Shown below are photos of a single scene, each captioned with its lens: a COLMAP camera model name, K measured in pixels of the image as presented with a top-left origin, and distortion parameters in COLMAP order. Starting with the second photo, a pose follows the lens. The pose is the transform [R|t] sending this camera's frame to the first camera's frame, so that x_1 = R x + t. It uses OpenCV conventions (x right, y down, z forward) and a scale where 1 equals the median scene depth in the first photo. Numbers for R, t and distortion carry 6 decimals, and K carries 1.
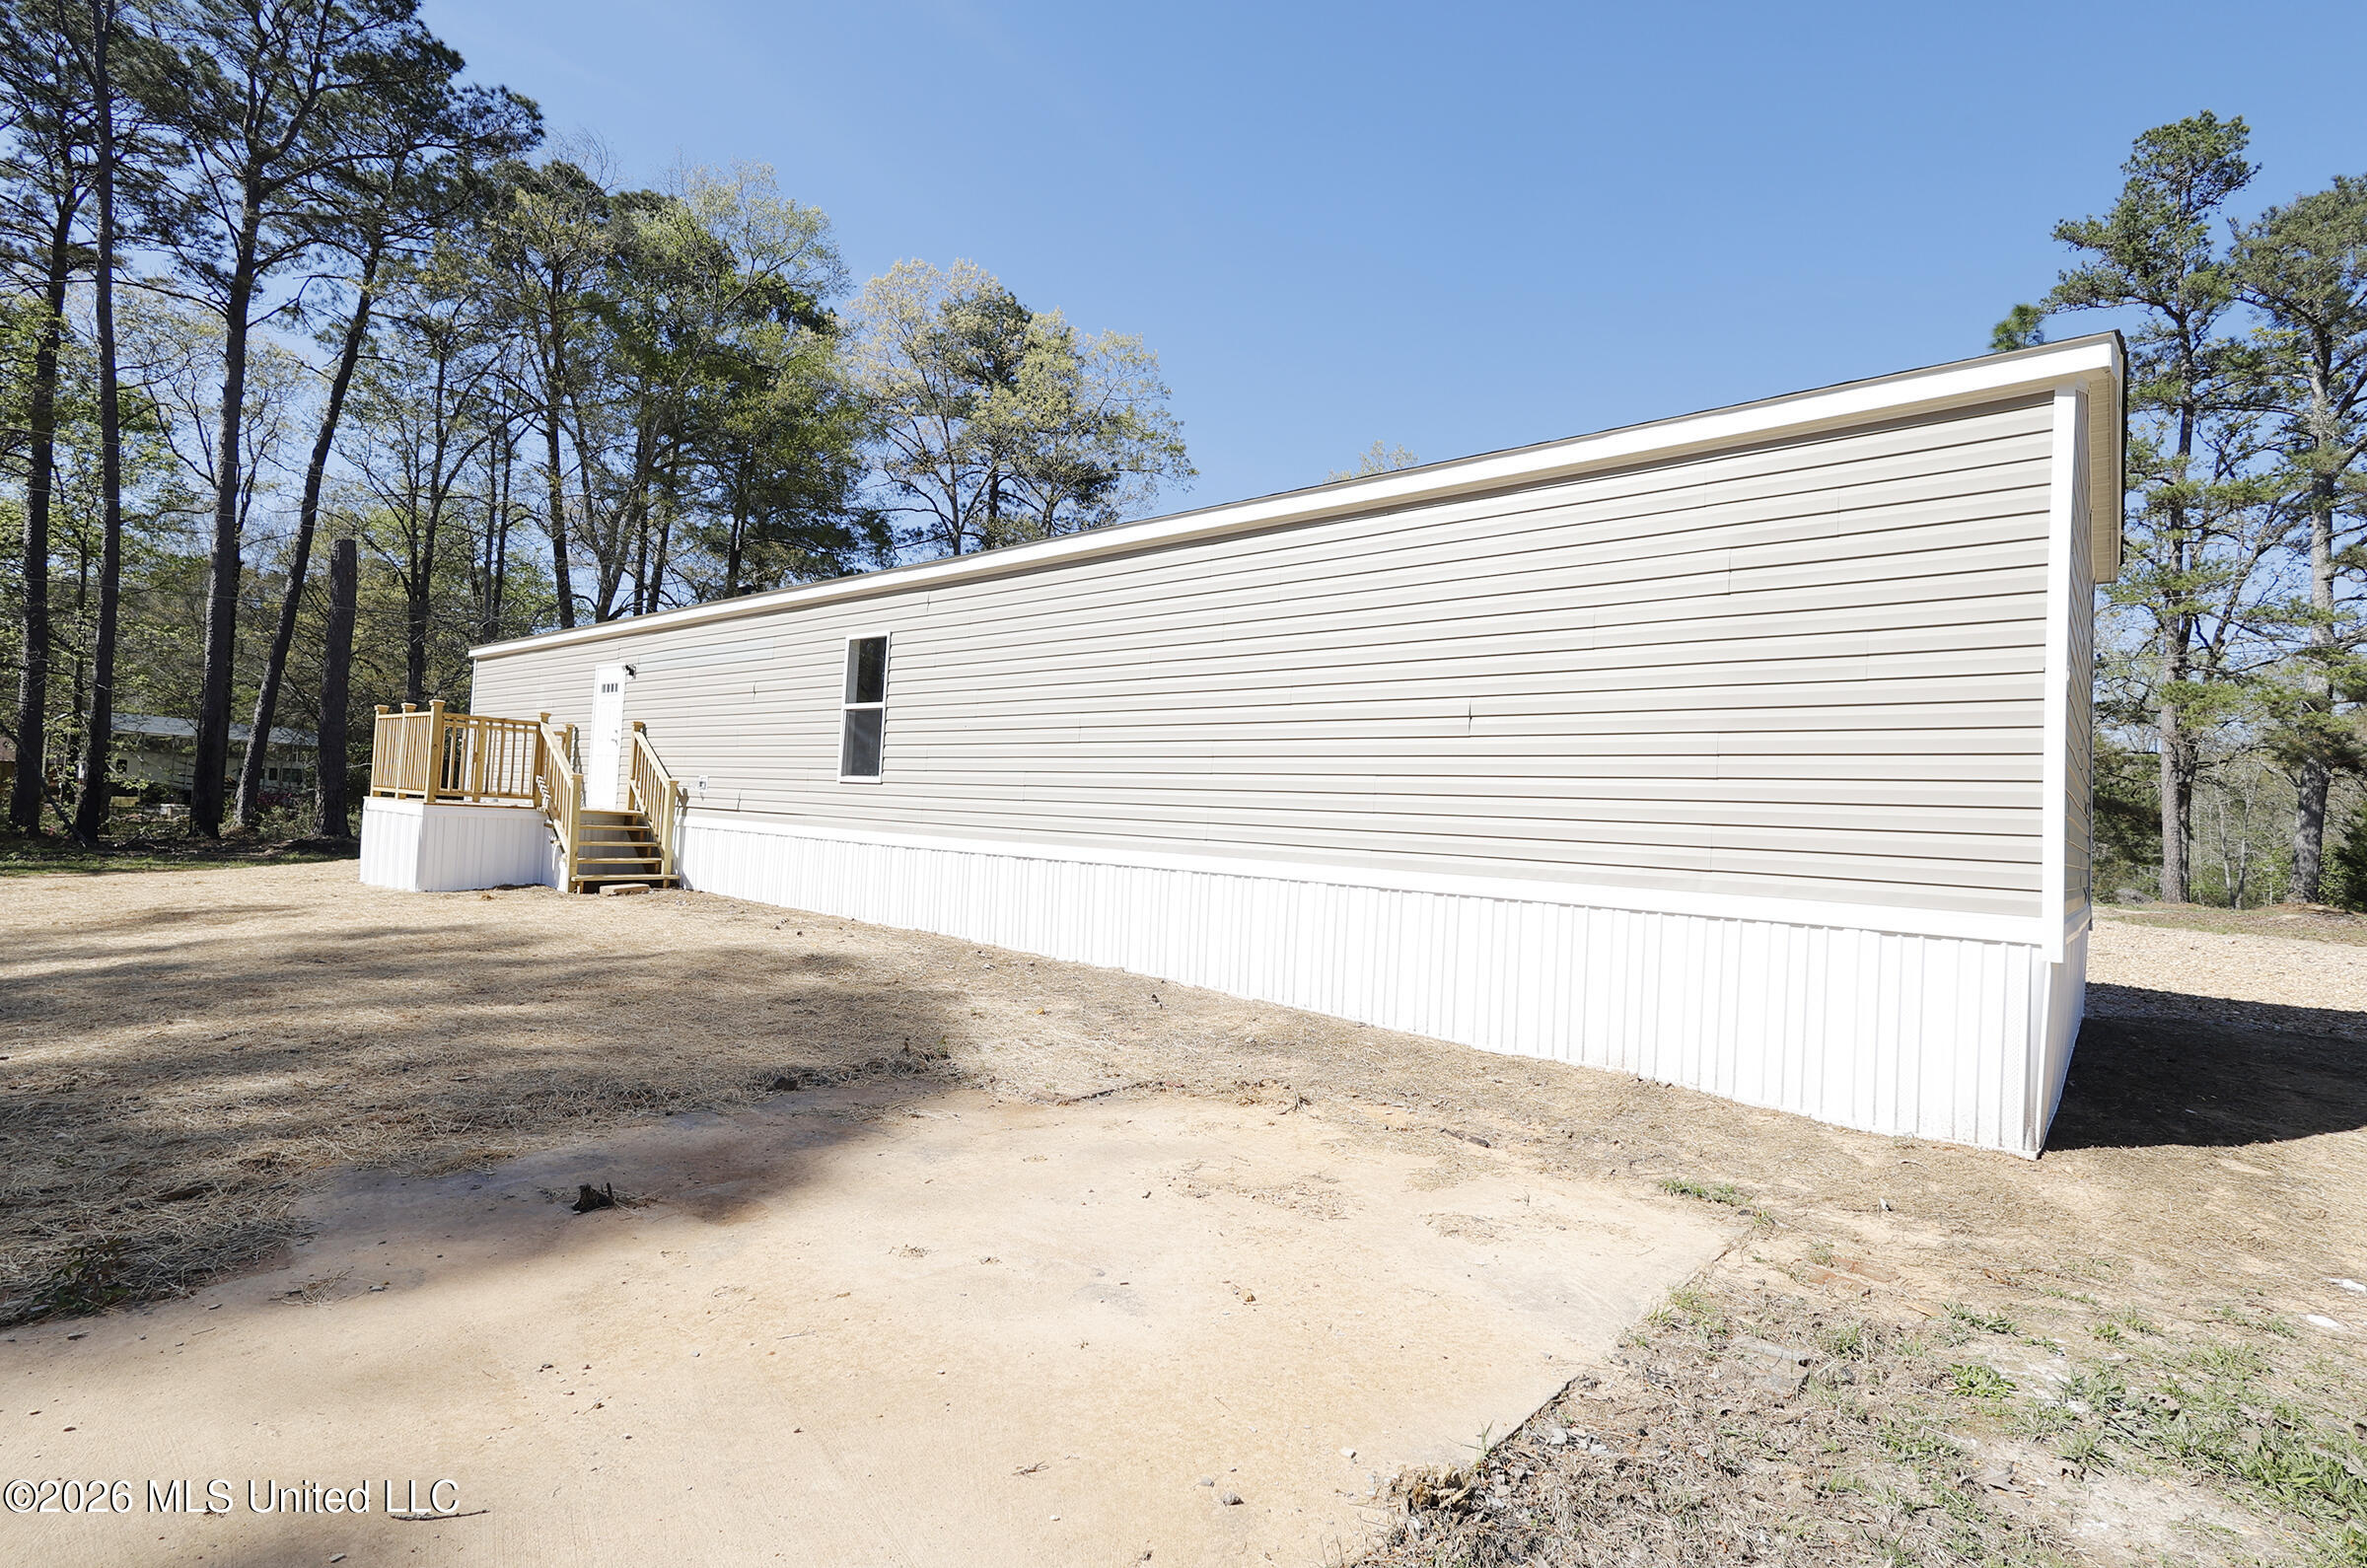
lens RADIAL K [[1101.7, 0, 1183.5], [0, 1101.7, 784.0], [0, 0, 1]] dist [-0.000967, 0.006833]
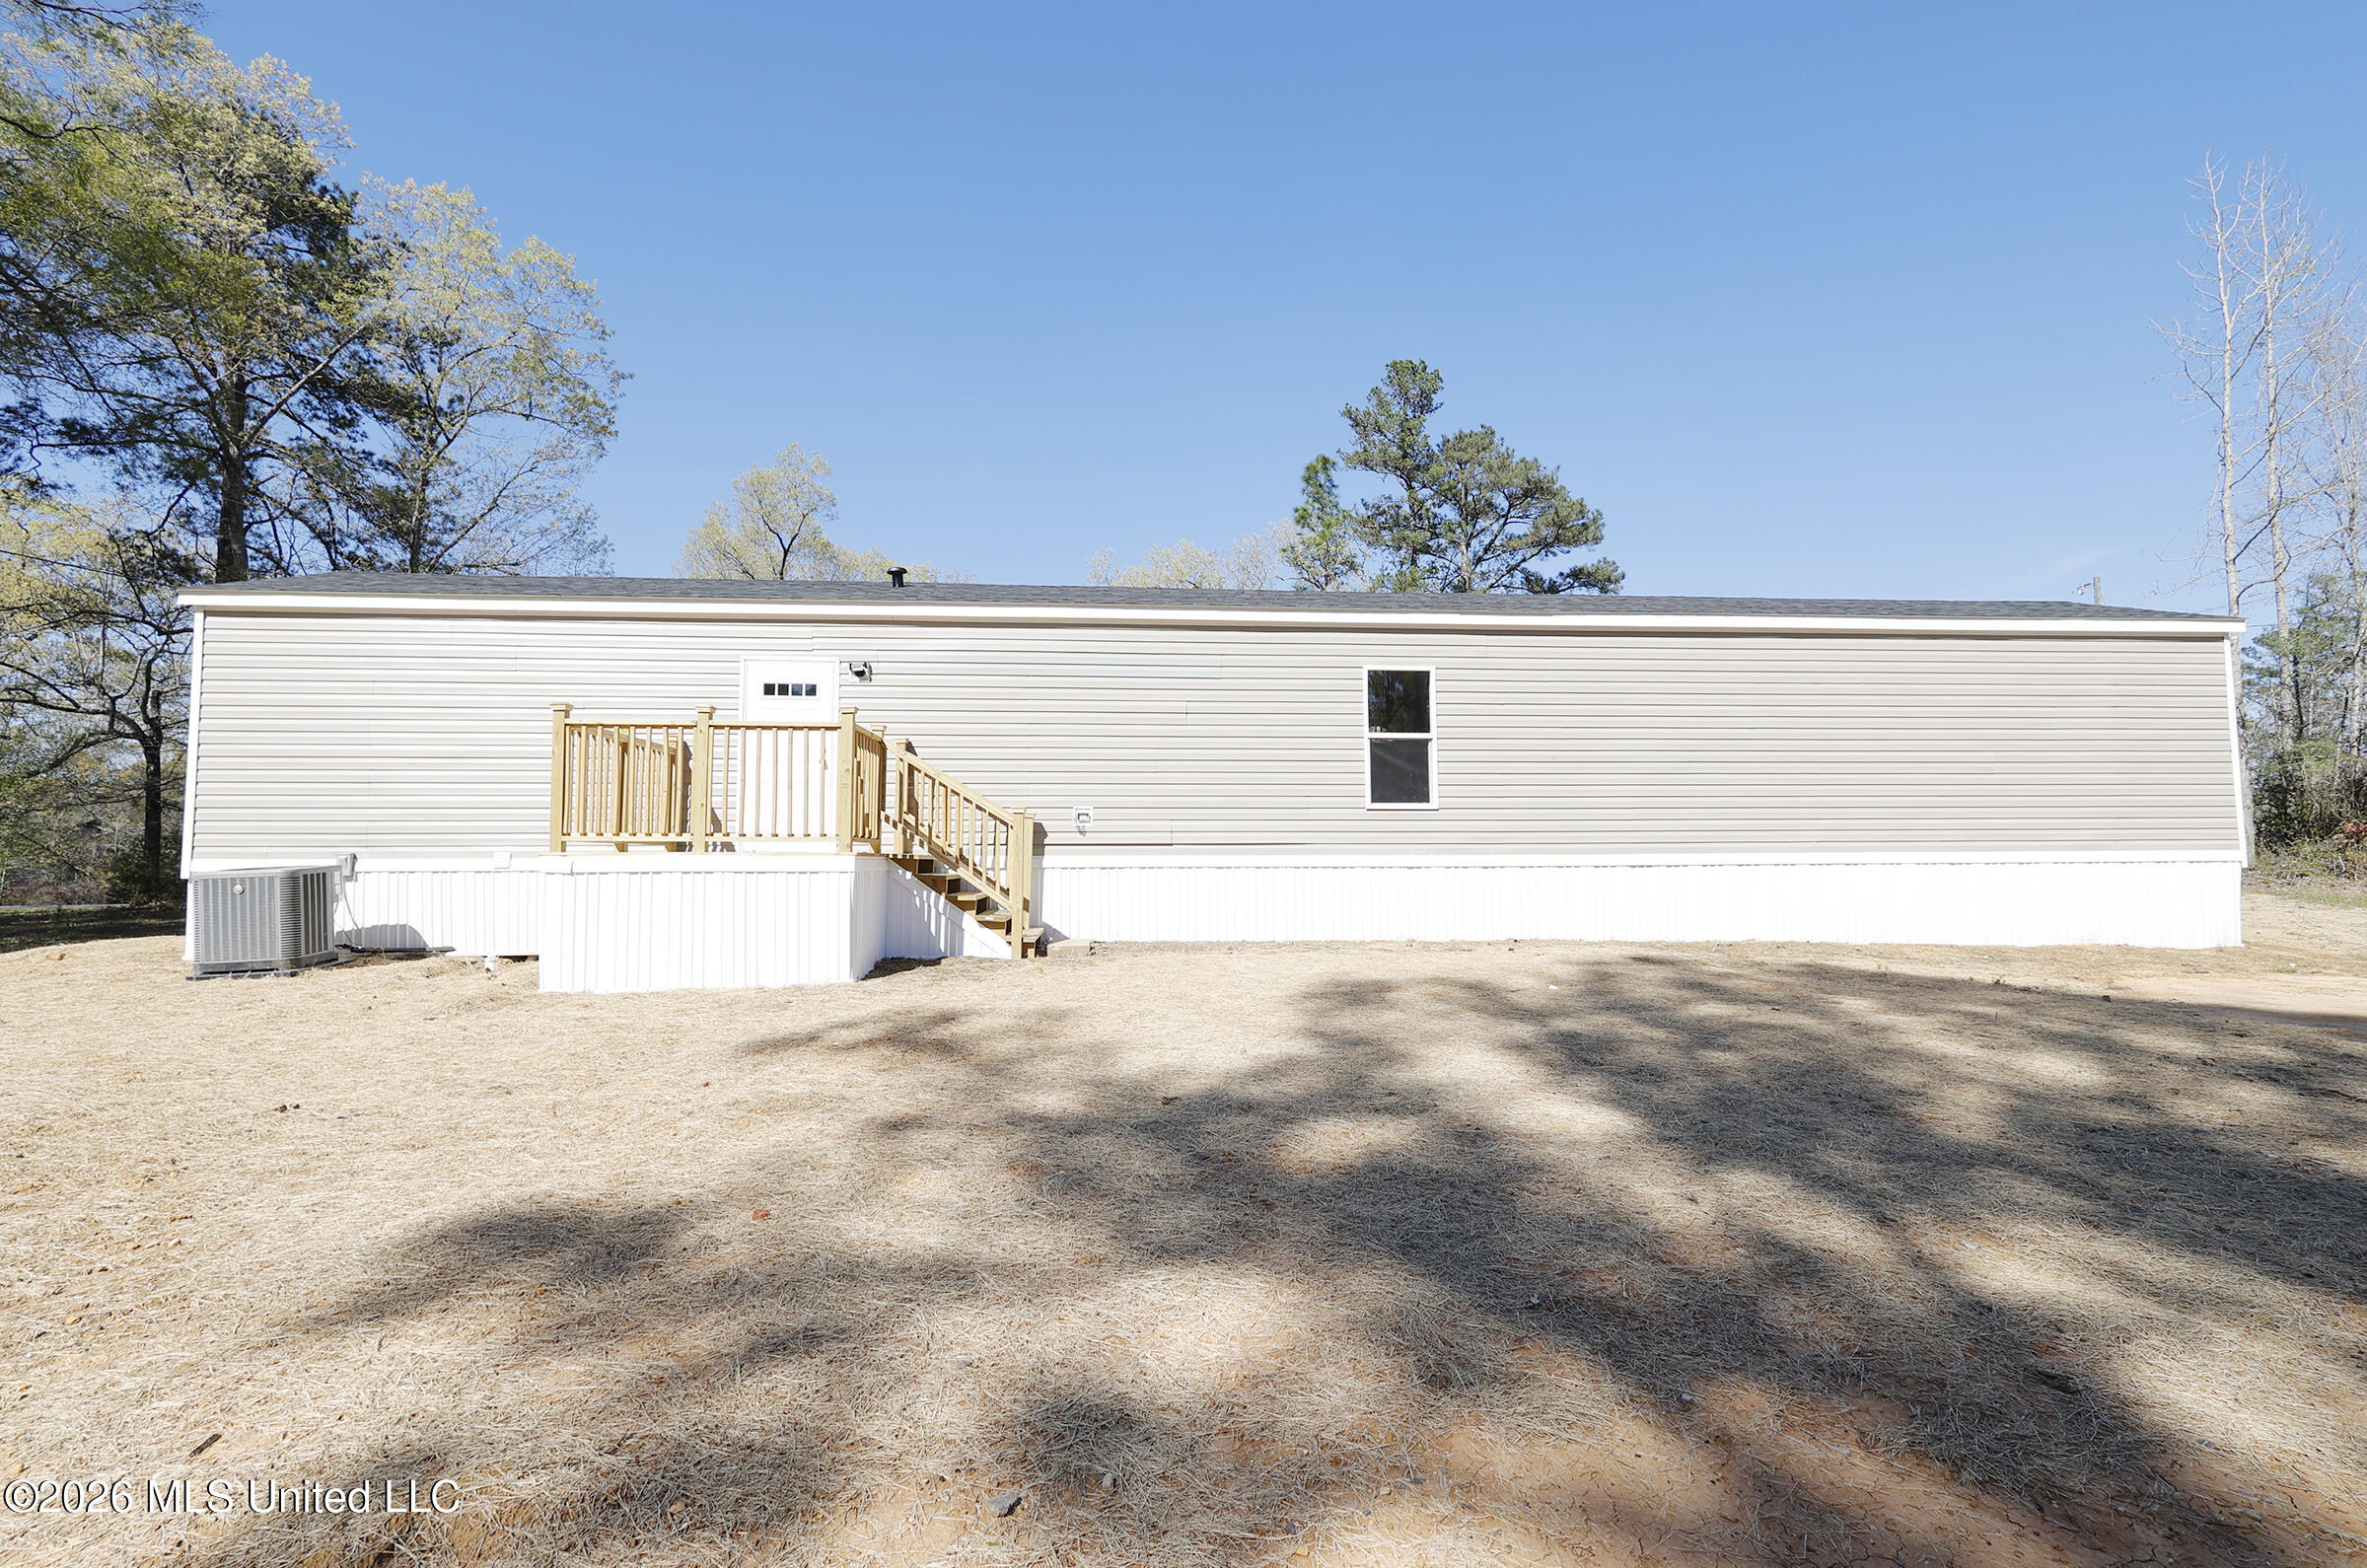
lens RADIAL K [[1101.7, 0, 1183.5], [0, 1101.7, 784.0], [0, 0, 1]] dist [-0.000967, 0.006833]
pose [[0.707699, -0.008311, 0.706465, -1.163580], [0.015459, 0.999874, -0.003724, -0.023899], [-0.706345, 0.013557, 0.707738, 0.402591]]
